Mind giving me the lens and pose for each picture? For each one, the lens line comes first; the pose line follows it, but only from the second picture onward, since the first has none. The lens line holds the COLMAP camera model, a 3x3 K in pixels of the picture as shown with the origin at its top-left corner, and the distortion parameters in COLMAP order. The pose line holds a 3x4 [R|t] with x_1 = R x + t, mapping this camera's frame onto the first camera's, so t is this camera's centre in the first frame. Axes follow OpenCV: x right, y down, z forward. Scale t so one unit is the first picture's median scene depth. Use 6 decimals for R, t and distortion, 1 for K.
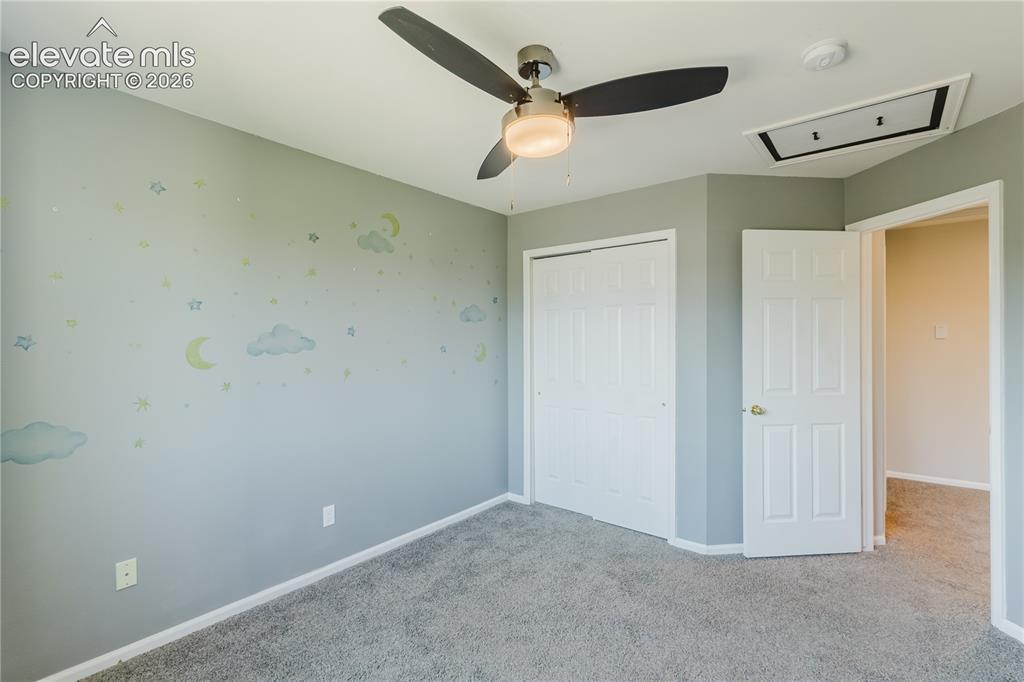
lens RADIAL K [[467.3, 0, 512.2], [0, 467.3, 336.4], [0, 0, 1]] dist [0.006873, -0.003341]
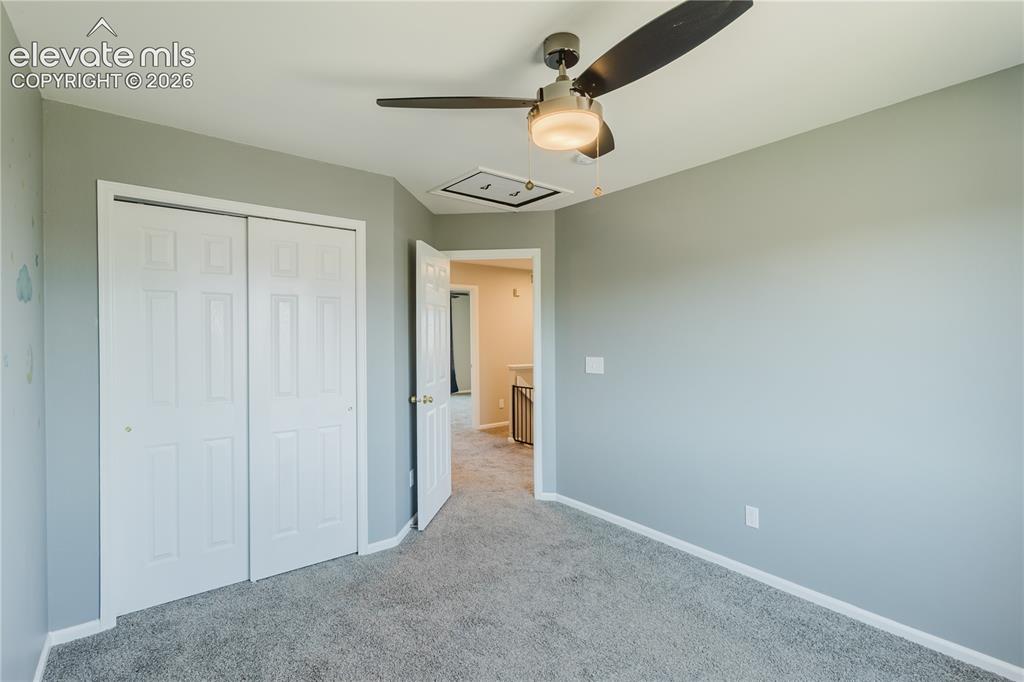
lens RADIAL K [[467.3, 0, 515.9], [0, 467.3, 339.8], [0, 0, 1]] dist [0.006873, -0.003341]
pose [[0.227187, -0.006168, 0.973832, -0.528778], [-0.006310, 0.999950, 0.007805, -0.000187], [-0.973831, -0.007919, 0.227137, 0.504680]]
